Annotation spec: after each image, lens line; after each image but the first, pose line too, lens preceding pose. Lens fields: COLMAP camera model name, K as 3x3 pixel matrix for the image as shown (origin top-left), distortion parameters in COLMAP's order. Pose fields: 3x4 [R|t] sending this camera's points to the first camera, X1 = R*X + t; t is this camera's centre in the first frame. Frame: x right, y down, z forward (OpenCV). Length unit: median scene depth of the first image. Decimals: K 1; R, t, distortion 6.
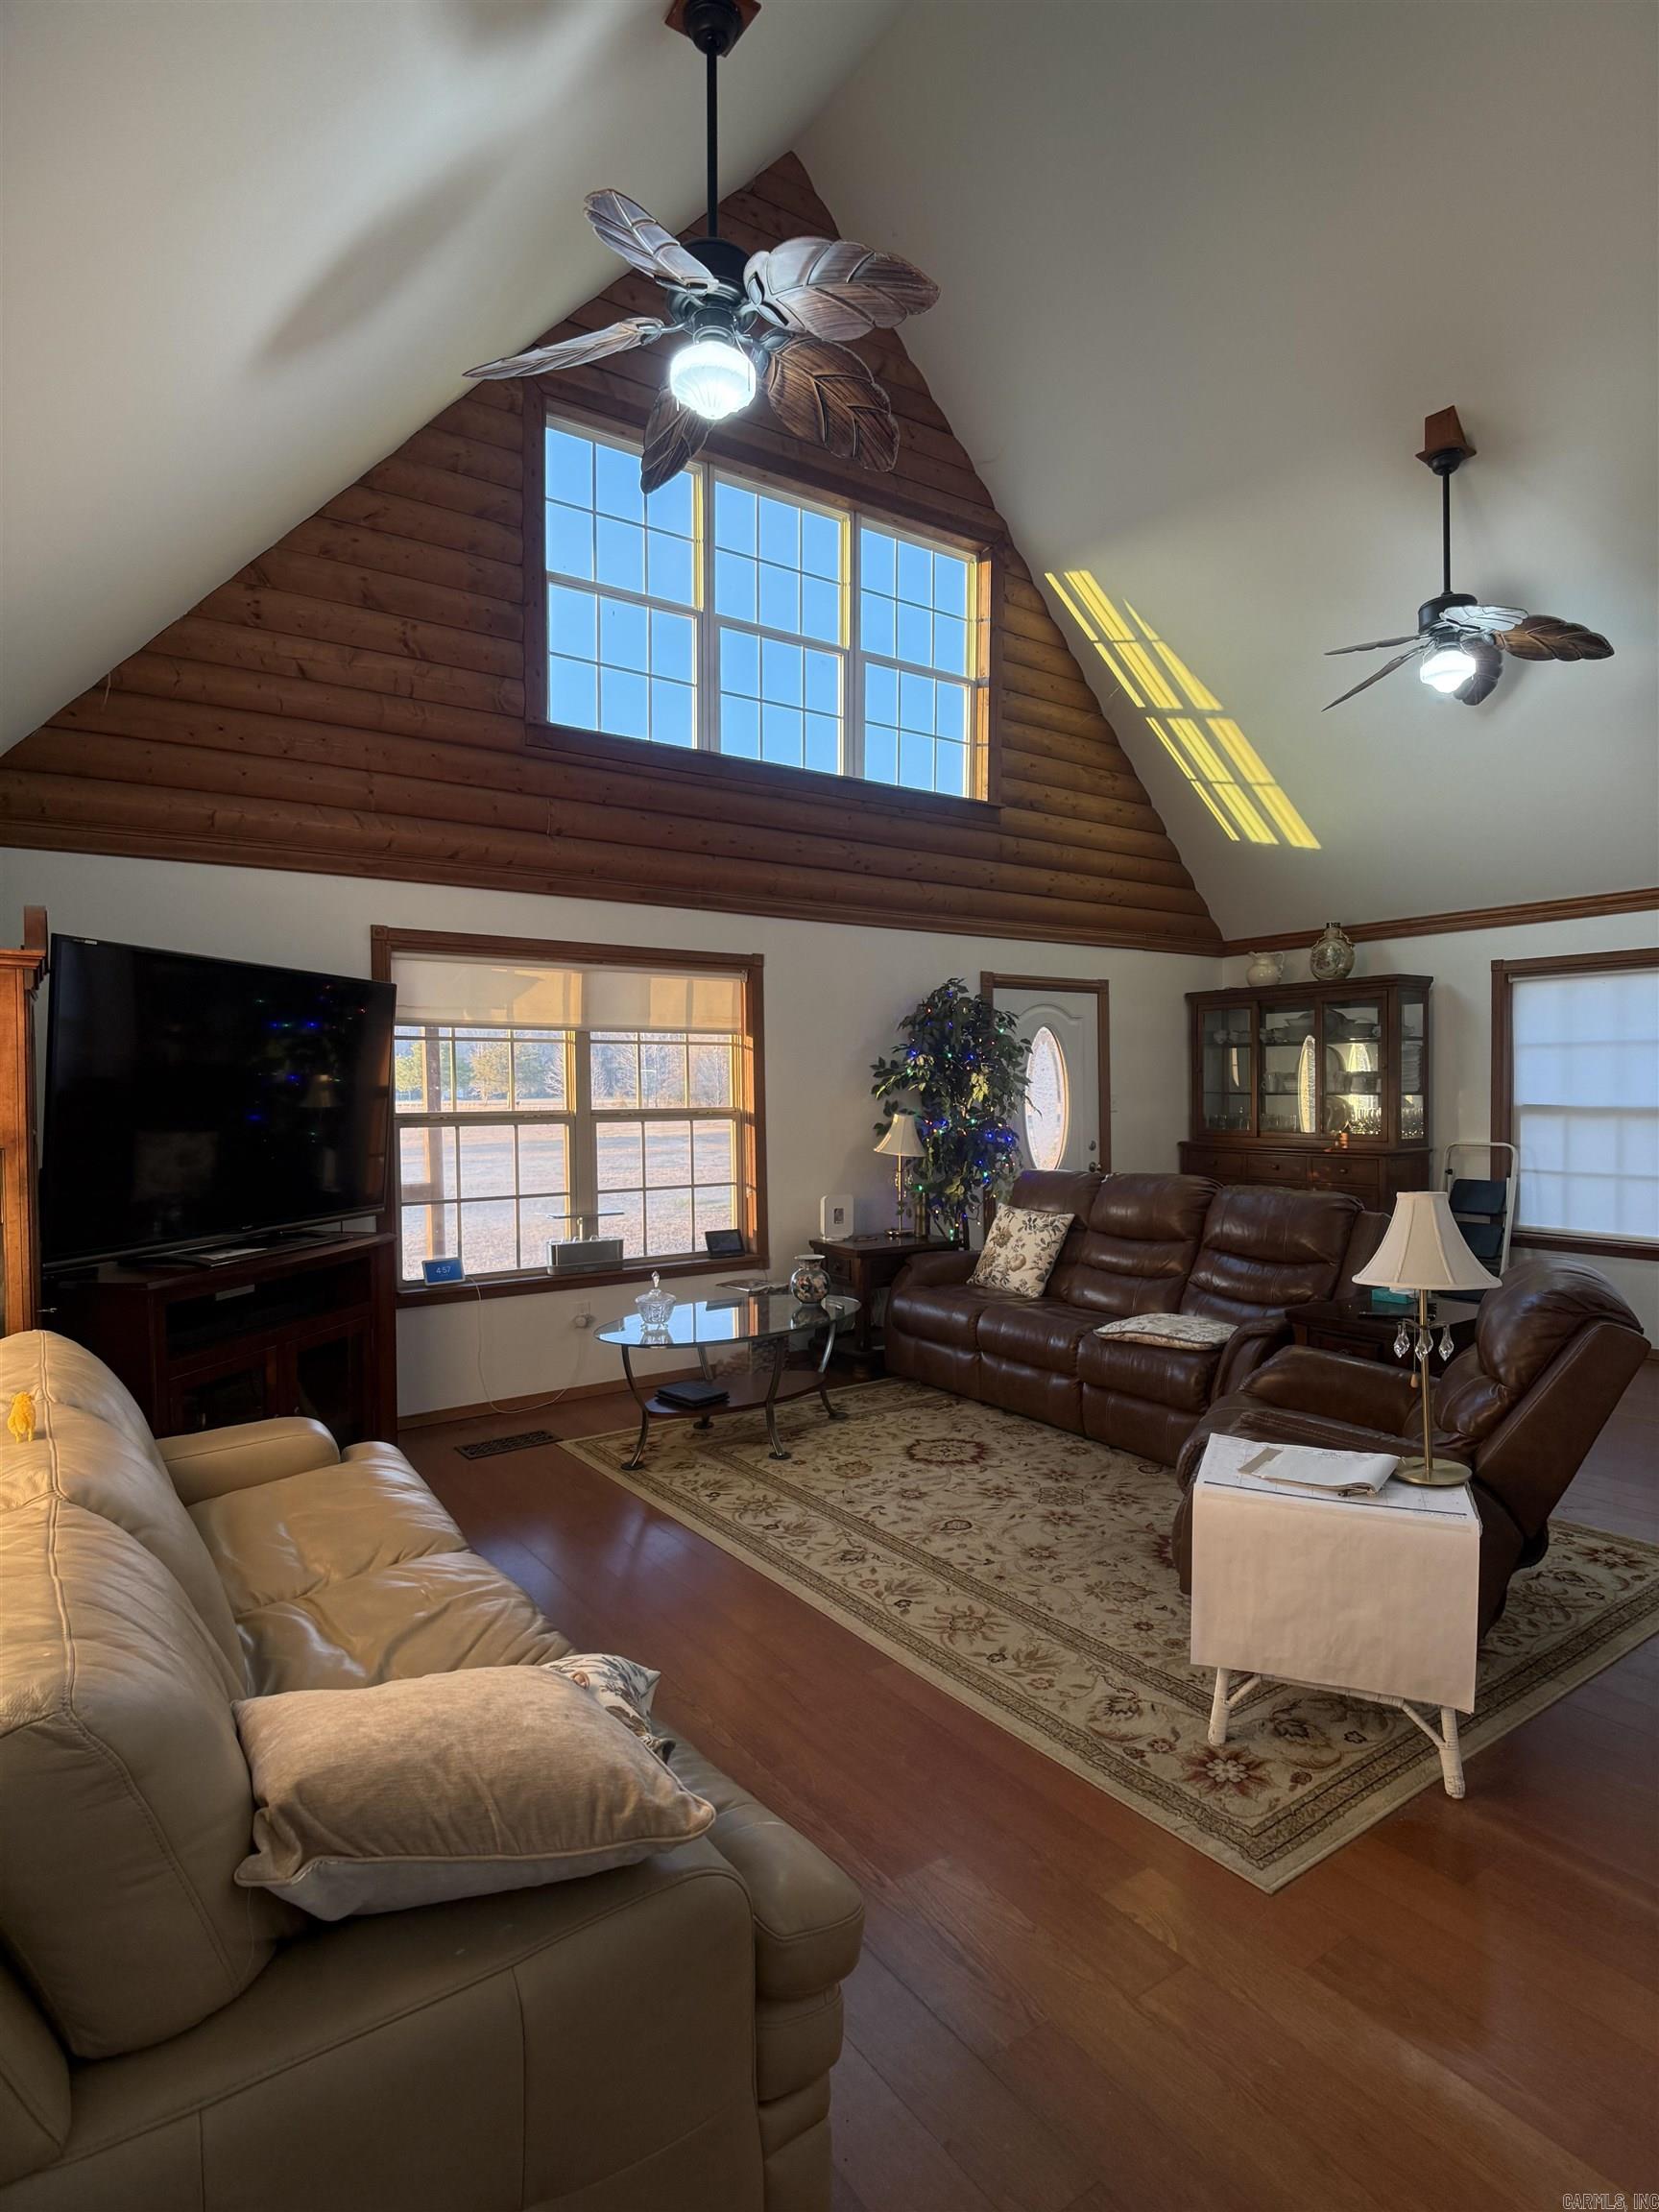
lens RADIAL K [[1176.0, 0, 831.6], [0, 1176.0, 1140.2], [0, 0, 1]] dist [-0.001871, -0.001115]
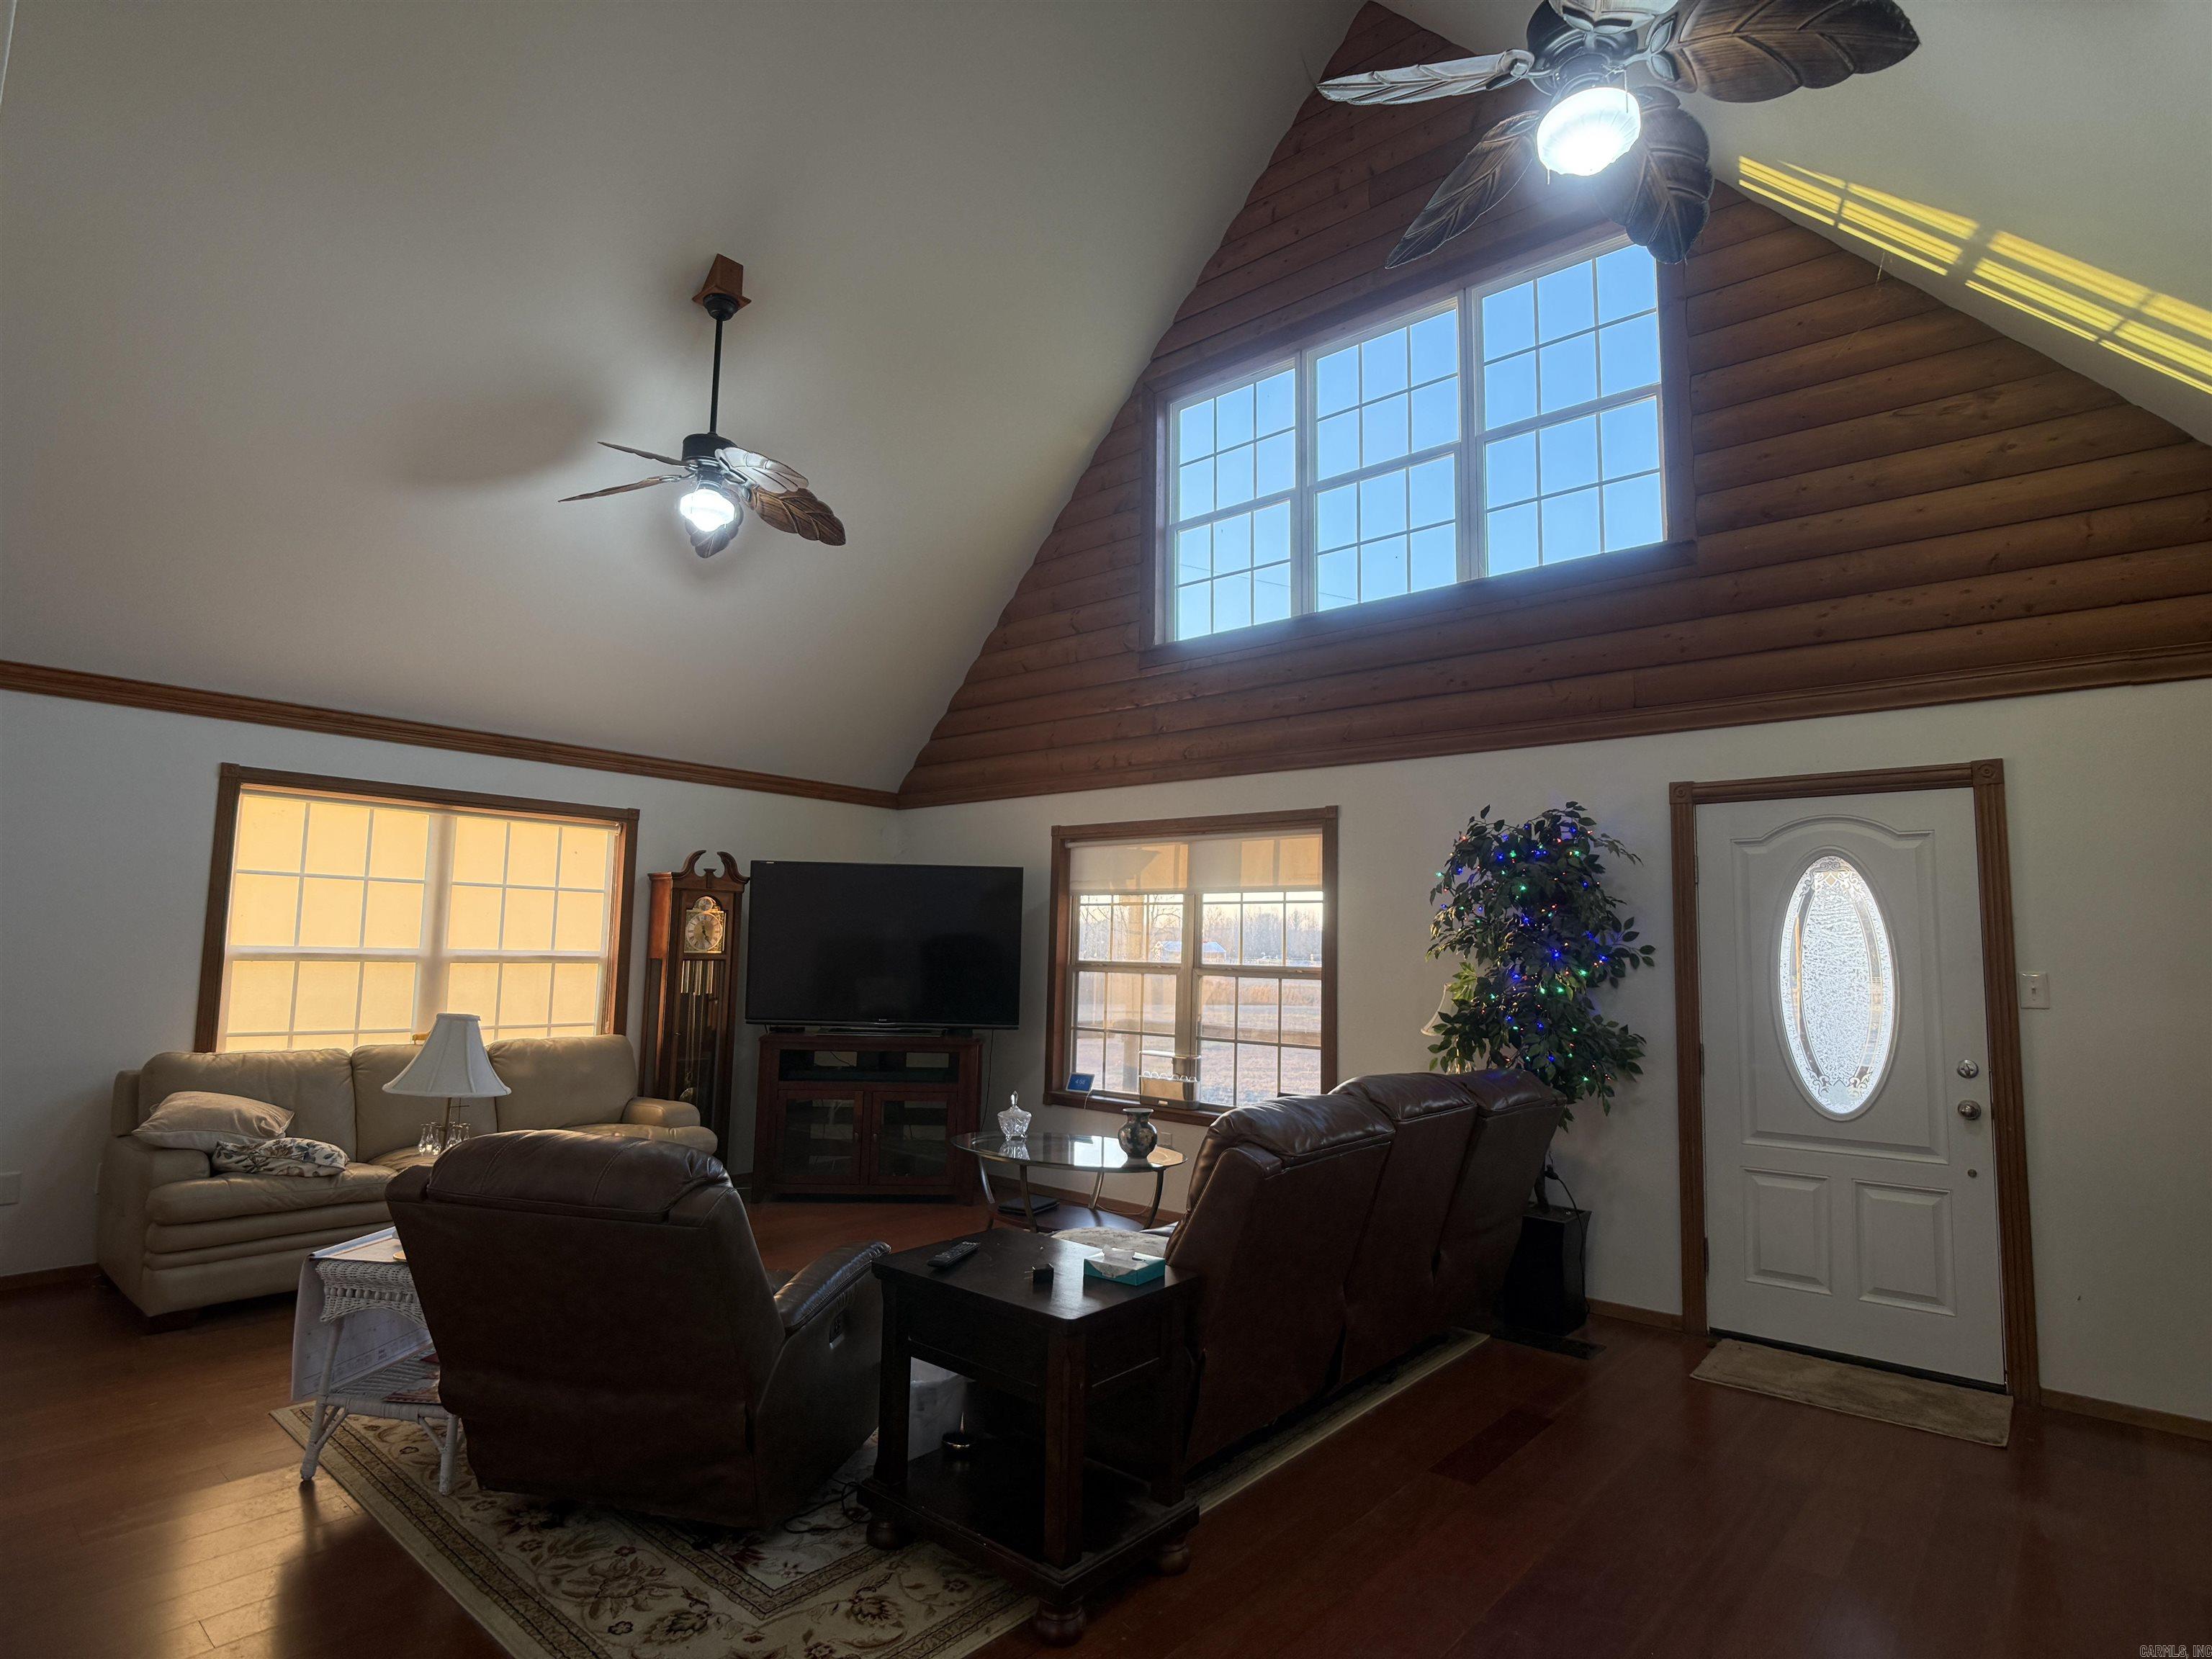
lens RADIAL K [[1229.0, 0, 1126.8], [0, 1229.0, 818.1], [0, 0, 1]] dist [0.000114, -0.000557]
pose [[0.219966, -0.089768, -0.971368, 0.871467], [-0.060609, 0.992576, -0.105453, -0.033970], [0.973623, 0.082070, 0.212892, 0.630341]]
